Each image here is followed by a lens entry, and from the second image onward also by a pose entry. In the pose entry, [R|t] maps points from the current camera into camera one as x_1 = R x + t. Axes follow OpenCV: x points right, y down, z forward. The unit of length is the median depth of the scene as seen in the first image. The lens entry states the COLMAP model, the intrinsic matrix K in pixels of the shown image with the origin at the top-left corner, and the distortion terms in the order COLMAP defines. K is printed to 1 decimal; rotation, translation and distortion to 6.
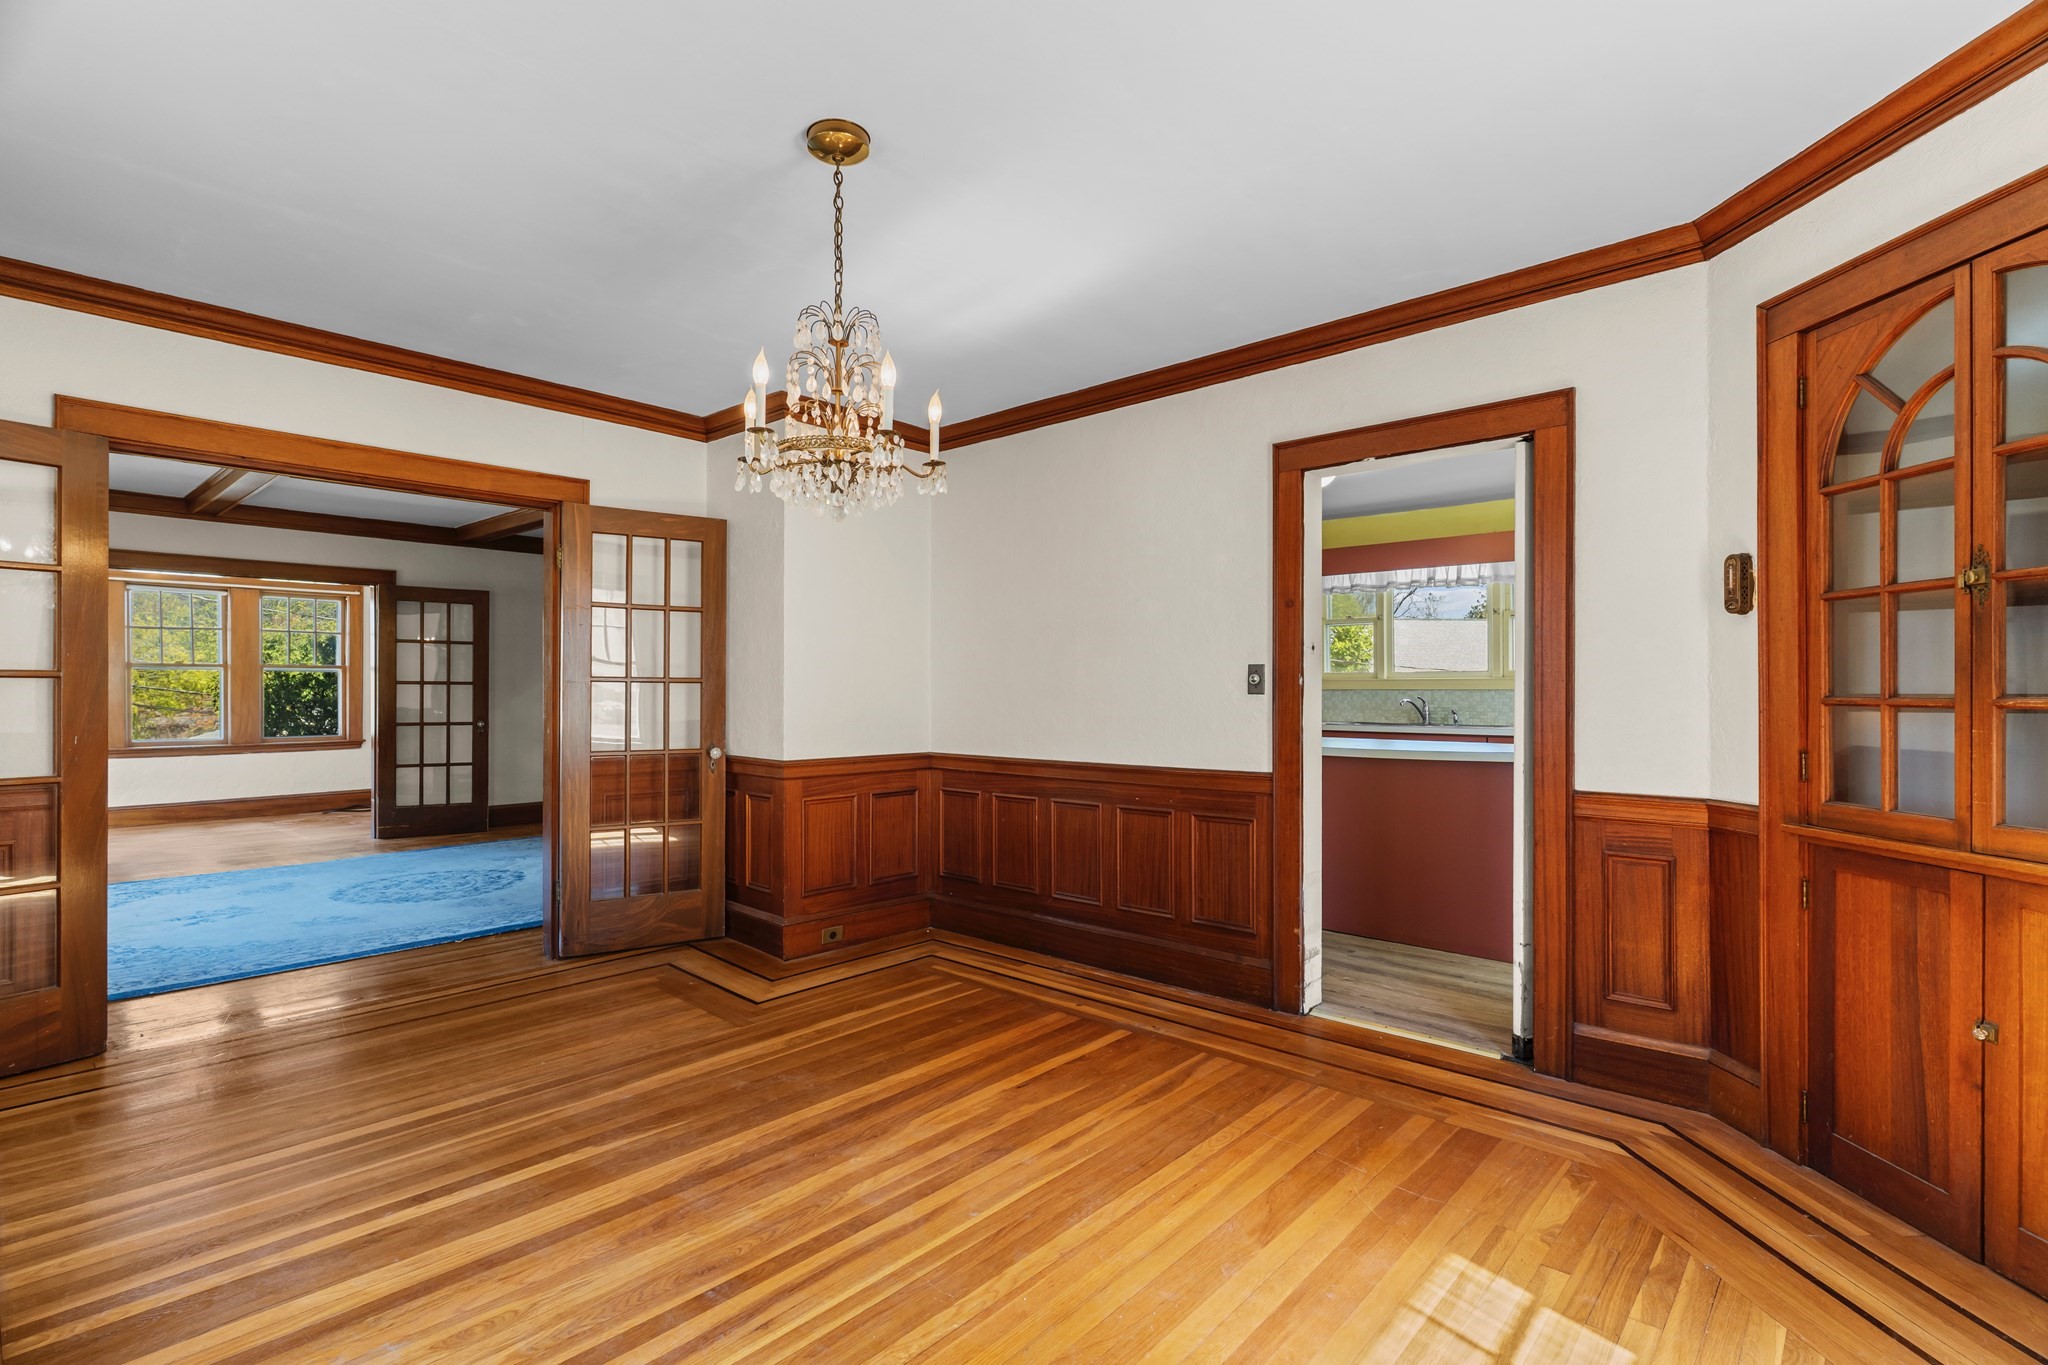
lens RADIAL K [[973.8, 0, 1039.0], [0, 973.8, 691.7], [0, 0, 1]] dist [0.001786, -0.000017]
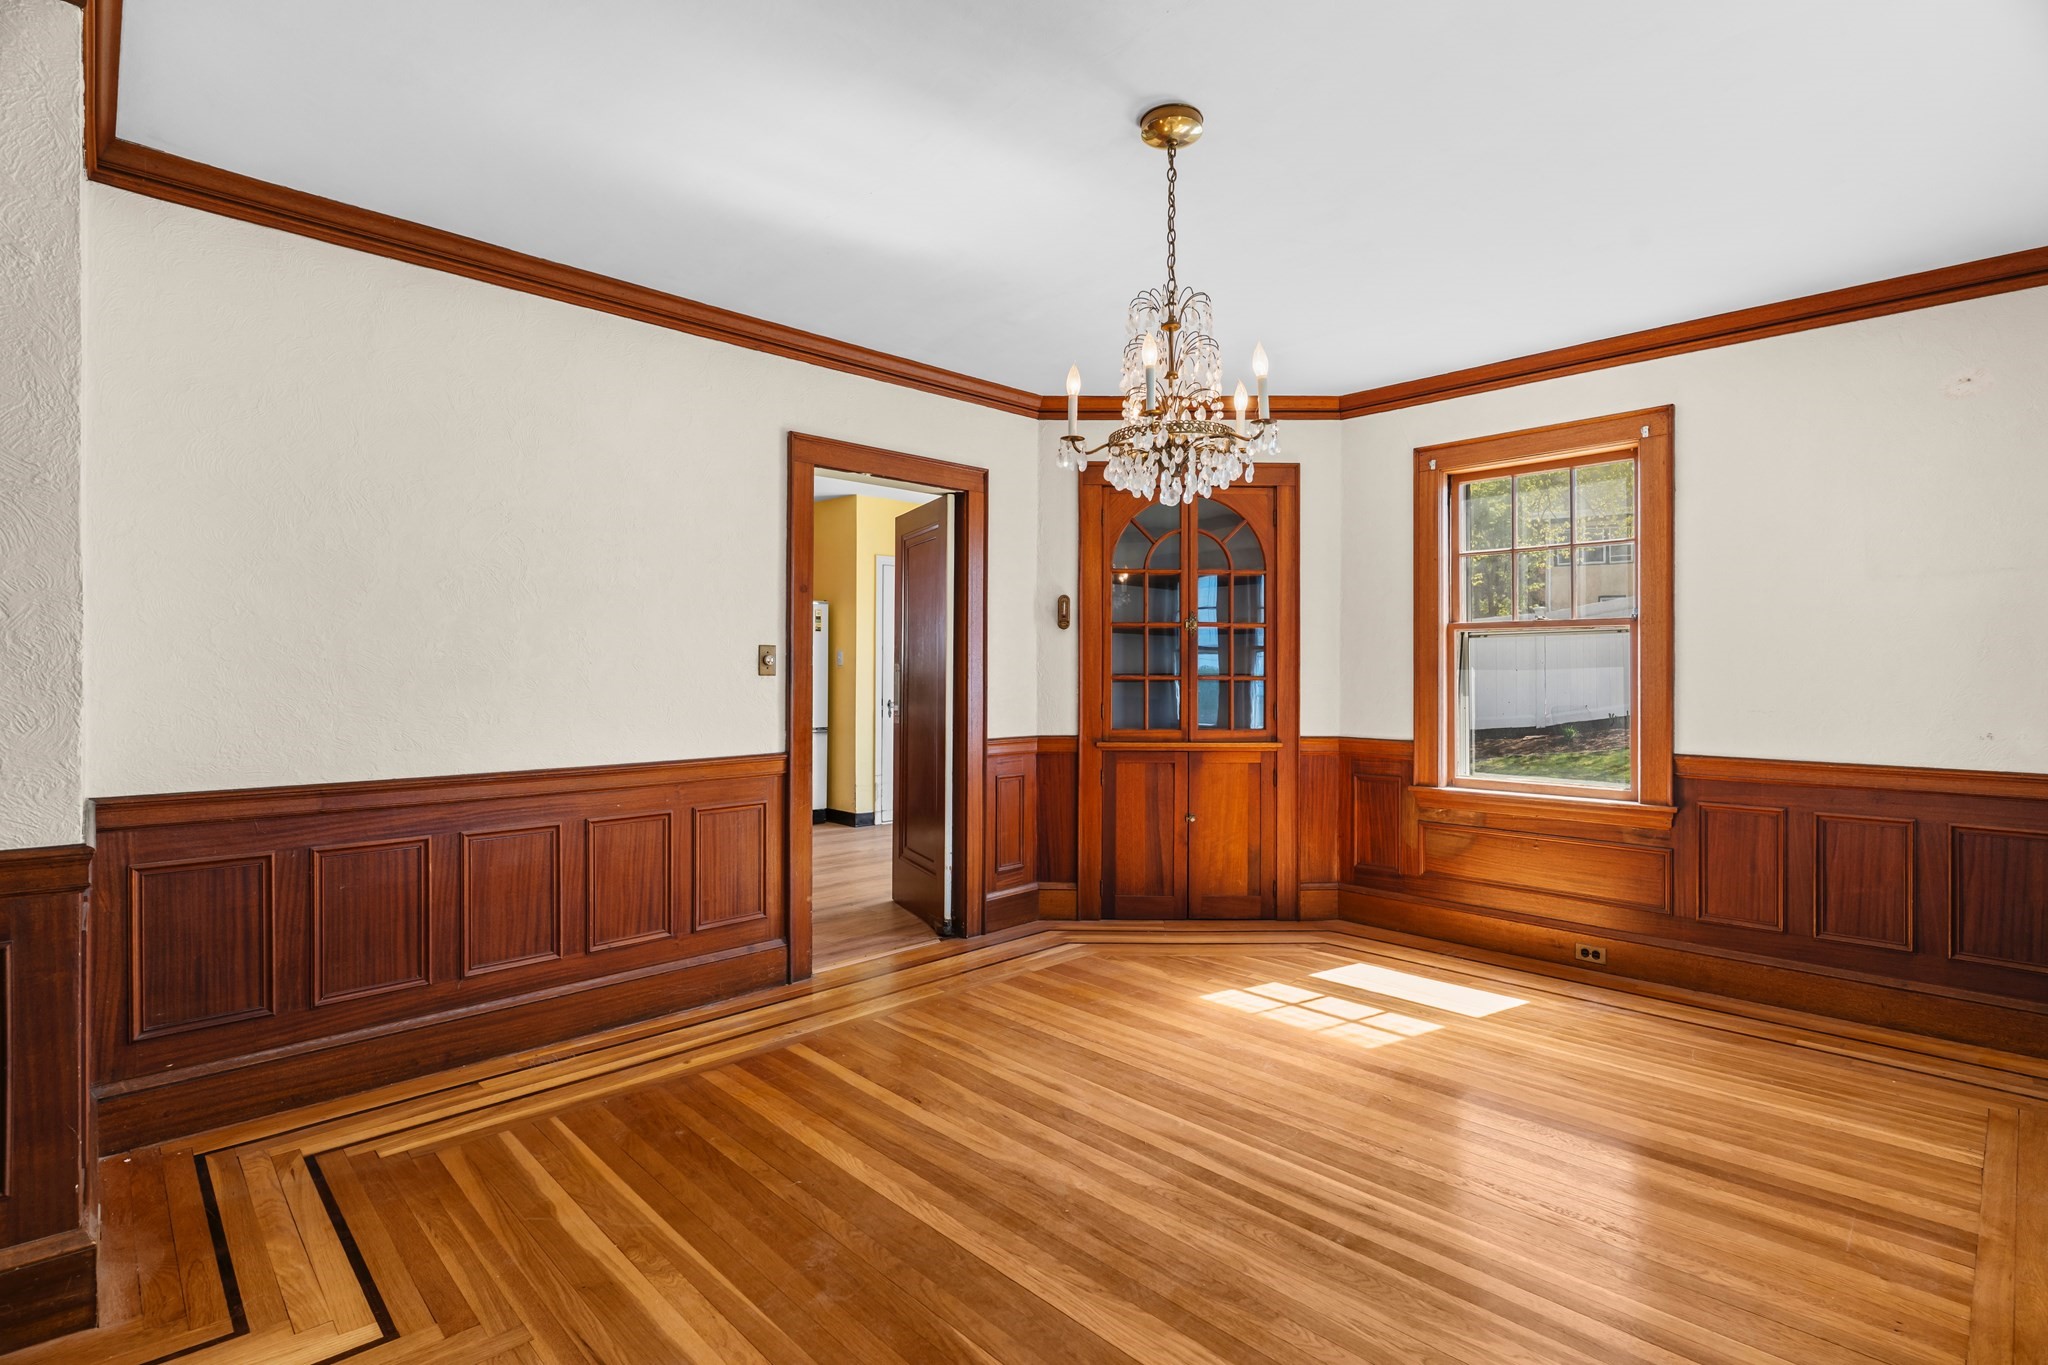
lens RADIAL K [[973.8, 0, 1029.8], [0, 973.8, 667.2], [0, 0, 1]] dist [0.001786, -0.000017]
pose [[0.062518, 0.003957, 0.998036, -1.124430], [-0.002392, 0.999990, -0.003814, -0.003668], [-0.998041, -0.002149, 0.062526, 1.005079]]
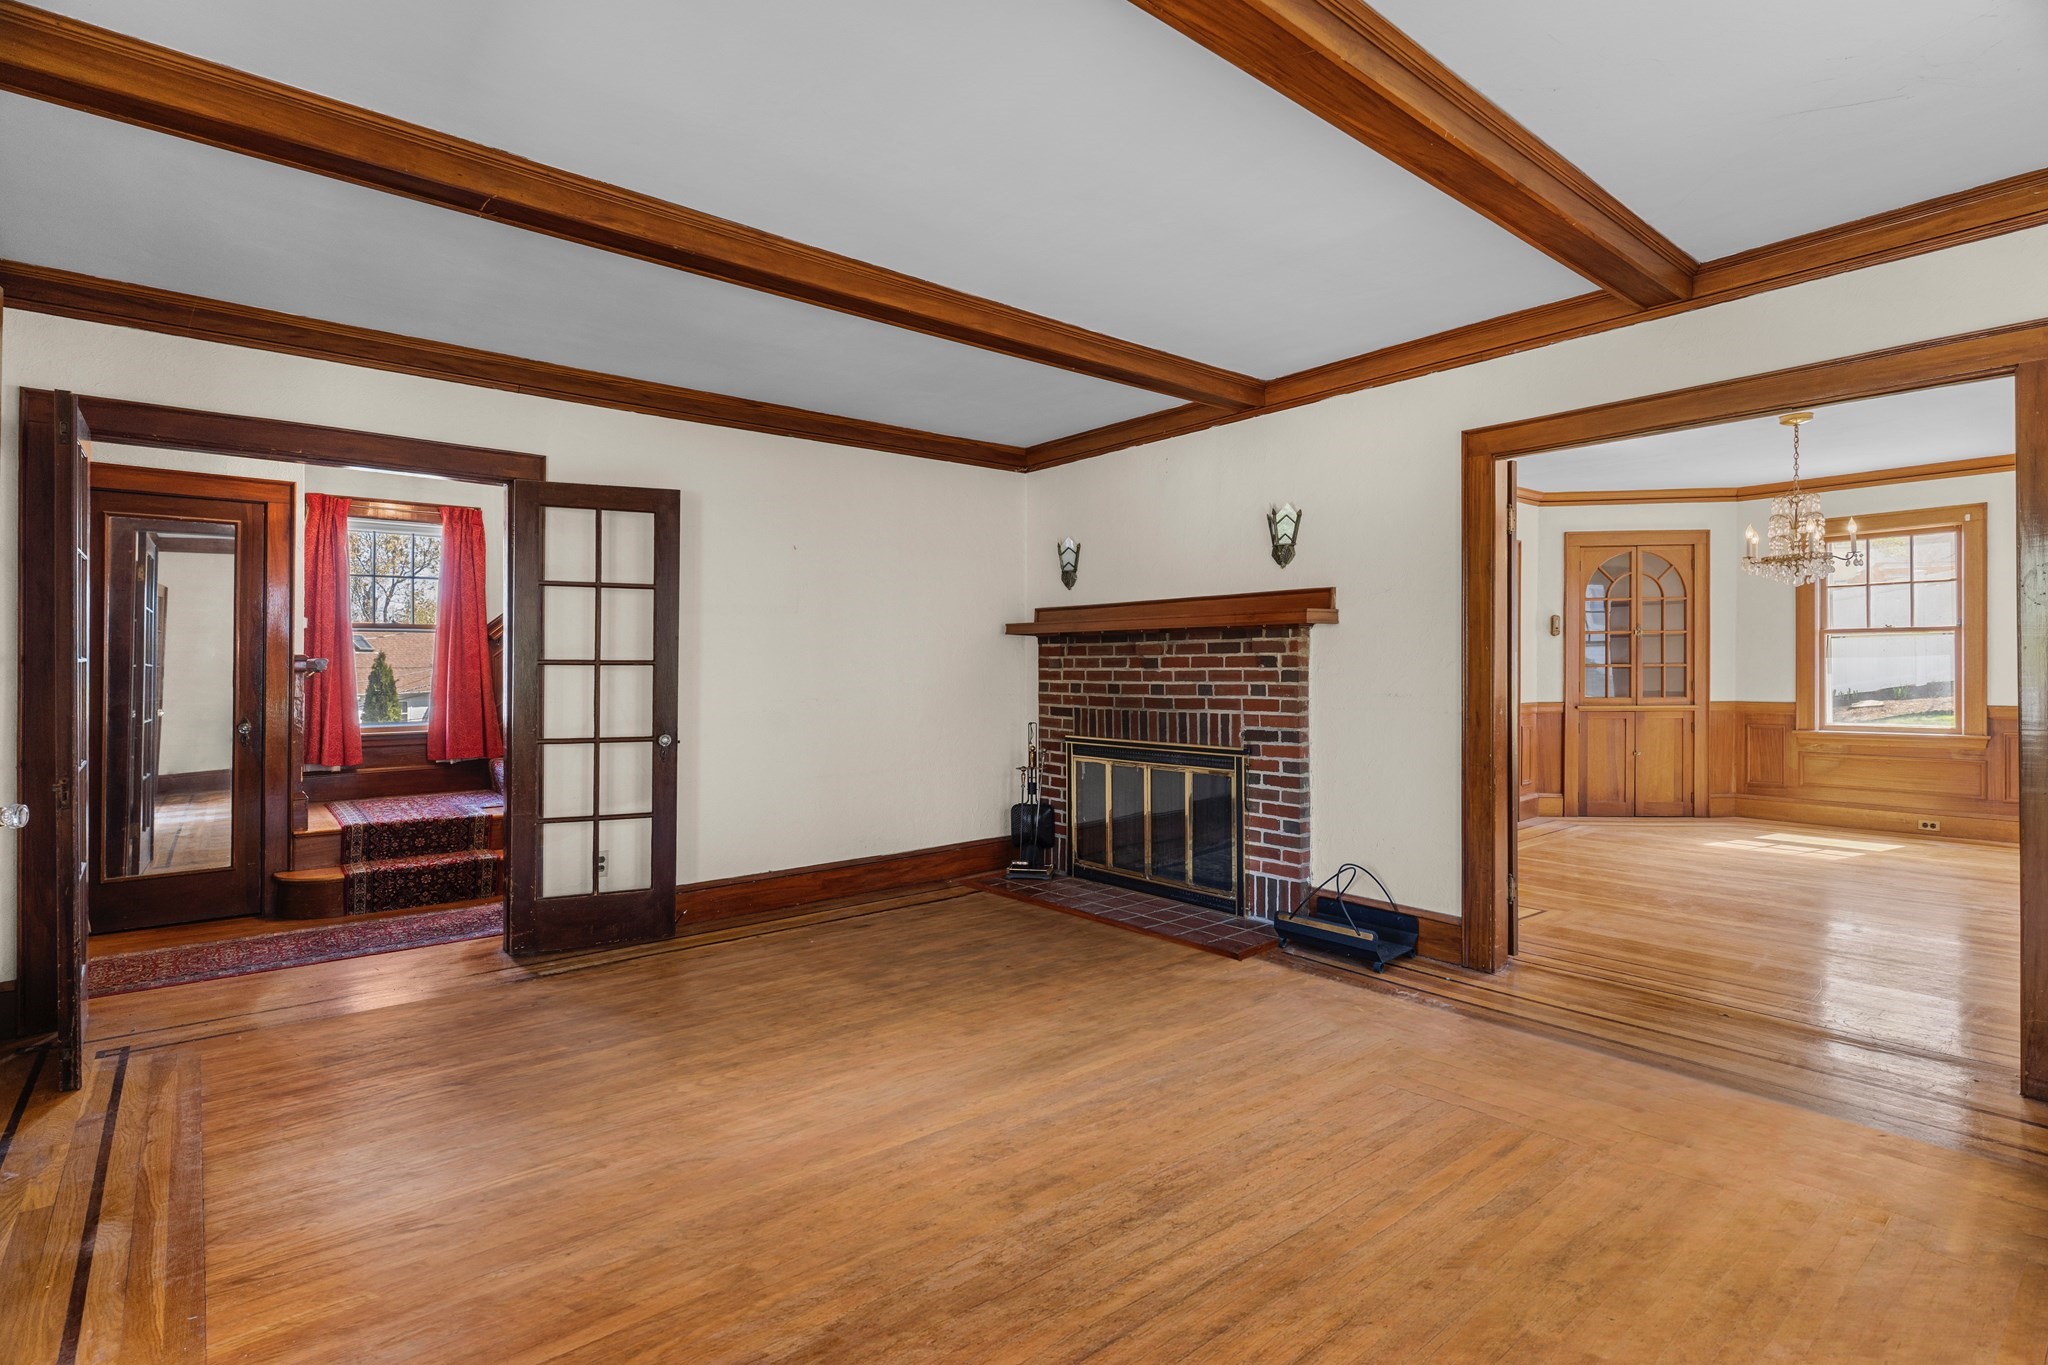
lens RADIAL K [[973.8, 0, 1025.9], [0, 973.8, 668.0], [0, 0, 1]] dist [0.001786, -0.000017]
pose [[0.139567, 0.001503, 0.990212, -2.482235], [0.009366, 0.999952, -0.002838, 0.007493], [-0.990168, 0.009670, 0.139546, 2.274186]]
